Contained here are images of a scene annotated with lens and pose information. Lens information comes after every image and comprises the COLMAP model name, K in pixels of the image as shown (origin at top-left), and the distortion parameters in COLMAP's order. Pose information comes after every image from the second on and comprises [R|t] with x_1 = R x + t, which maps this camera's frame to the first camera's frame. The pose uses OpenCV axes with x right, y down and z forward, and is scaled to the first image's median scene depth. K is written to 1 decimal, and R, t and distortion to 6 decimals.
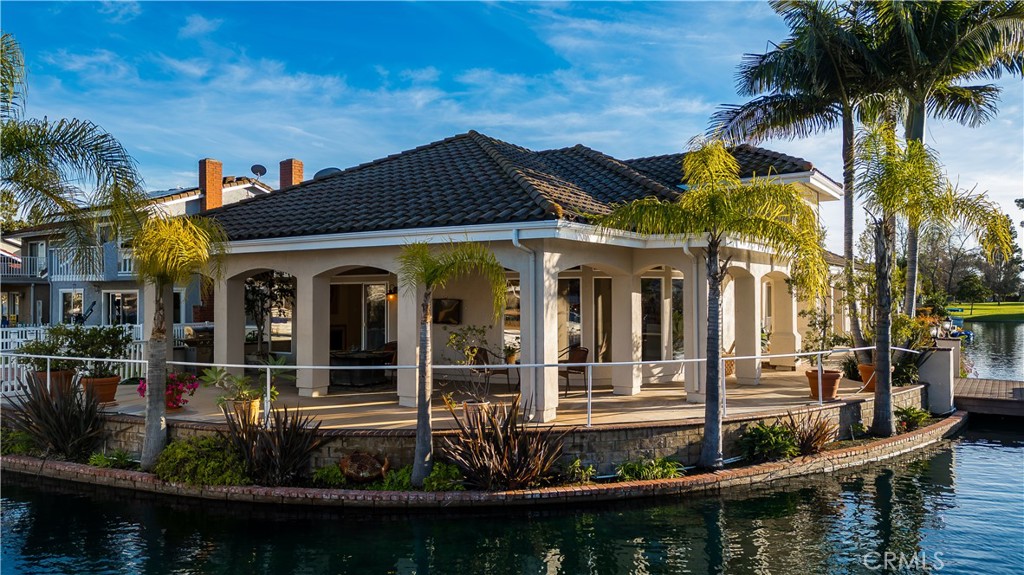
lens RADIAL K [[728.2, 0, 512.0], [0, 728.2, 287.5], [0, 0, 1]] dist [0.026566, -0.002510]
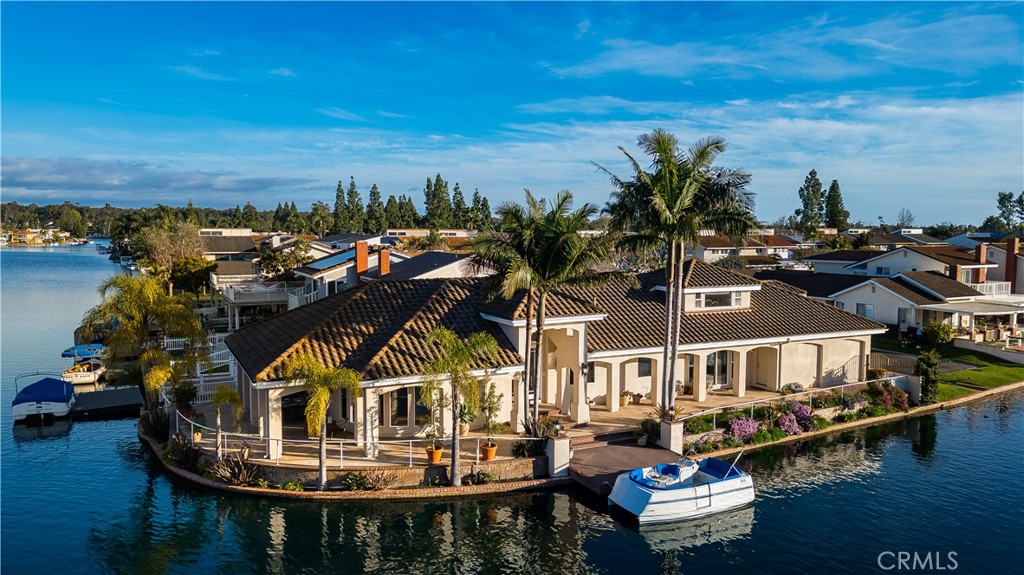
lens RADIAL K [[716.0, 0, 512.0], [0, 716.0, 287.5], [0, 0, 1]] dist [0.043199, -0.007195]
pose [[0.867422, 0.040763, -0.495900, 1.879568], [0.004127, 0.996015, 0.089090, -0.585191], [0.497556, -0.079326, 0.863797, -0.620537]]
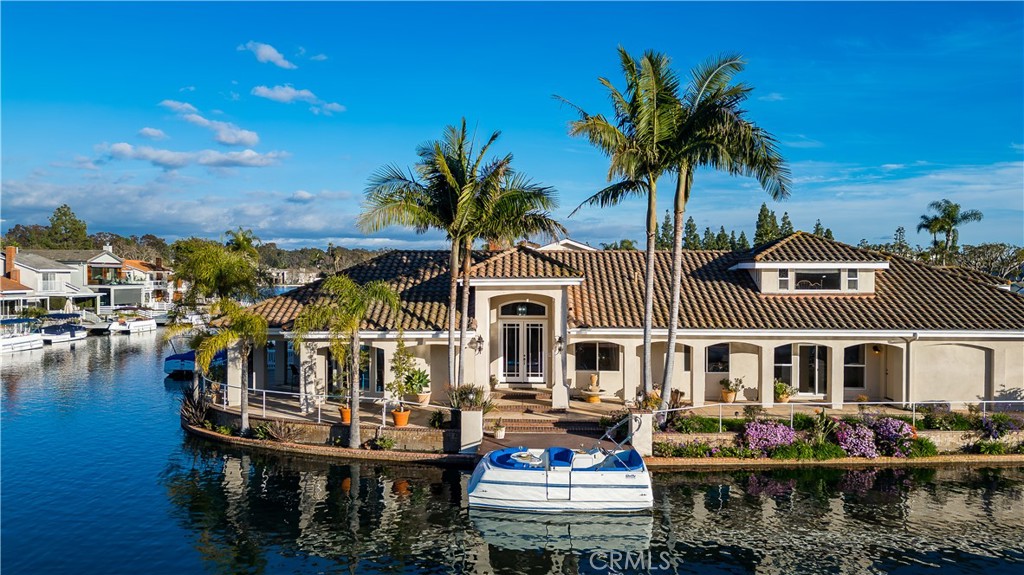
lens RADIAL K [[728.2, 0, 512.0], [0, 728.2, 287.5], [0, 0, 1]] dist [0.026566, -0.002510]
pose [[0.539990, 0.017866, -0.841482, 2.647377], [0.008709, 0.999603, 0.026812, -0.276819], [0.841627, -0.021807, 0.539619, 0.459557]]
